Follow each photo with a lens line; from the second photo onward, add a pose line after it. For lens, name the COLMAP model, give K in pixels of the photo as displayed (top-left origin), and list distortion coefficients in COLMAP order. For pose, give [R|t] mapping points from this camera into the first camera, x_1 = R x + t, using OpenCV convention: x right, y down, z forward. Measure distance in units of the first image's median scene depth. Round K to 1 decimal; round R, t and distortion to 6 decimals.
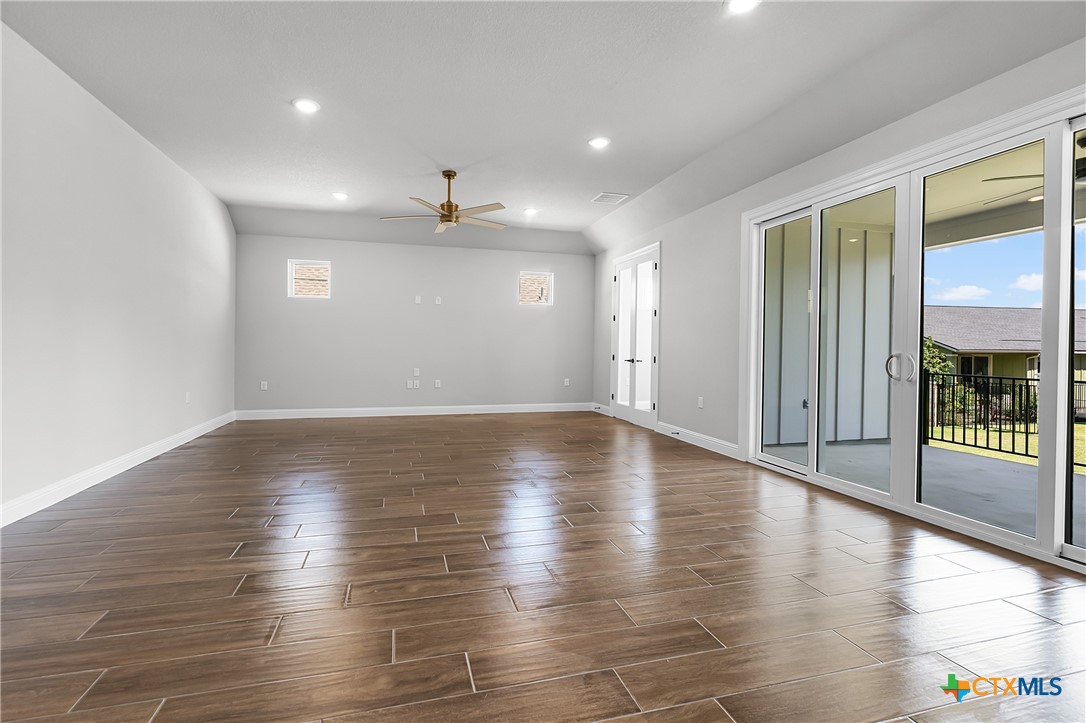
lens RADIAL K [[468.5, 0, 540.7], [0, 468.5, 353.9], [0, 0, 1]] dist [0.001815, 0.000173]
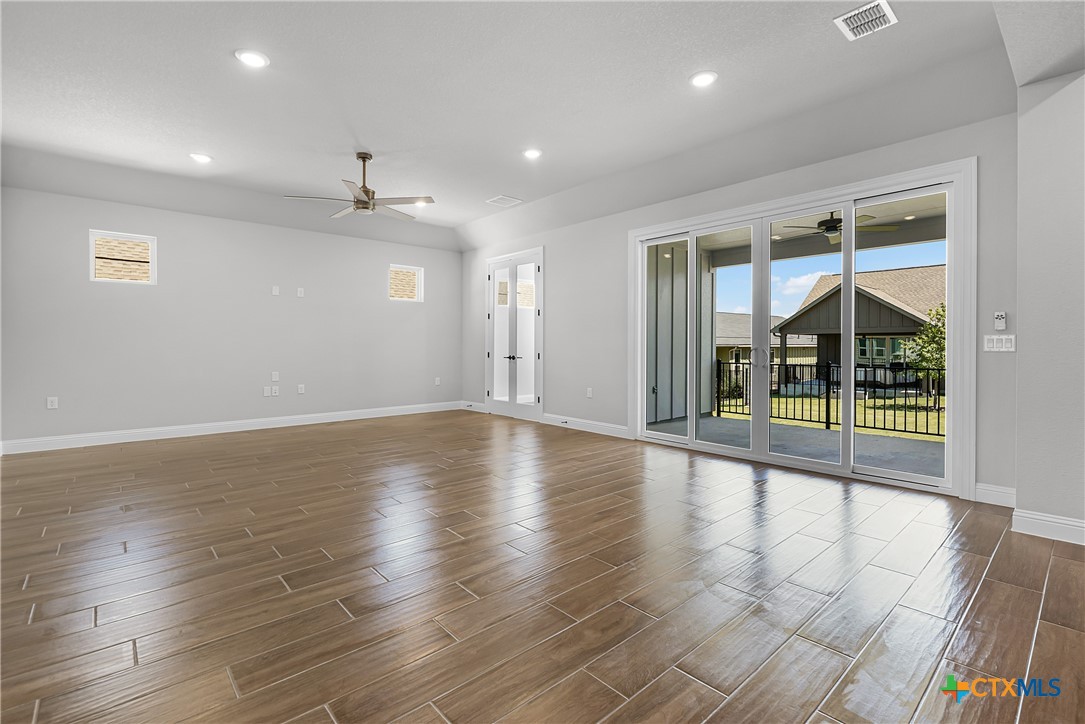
lens RADIAL K [[493.0, 0, 542.8], [0, 493.0, 355.8], [0, 0, 1]] dist [-0.001009, 0.000169]
pose [[0.890860, -0.019192, 0.453873, -0.264053], [0.015617, 0.999810, 0.011624, -0.001174], [-0.454010, -0.003267, 0.890991, -0.010431]]
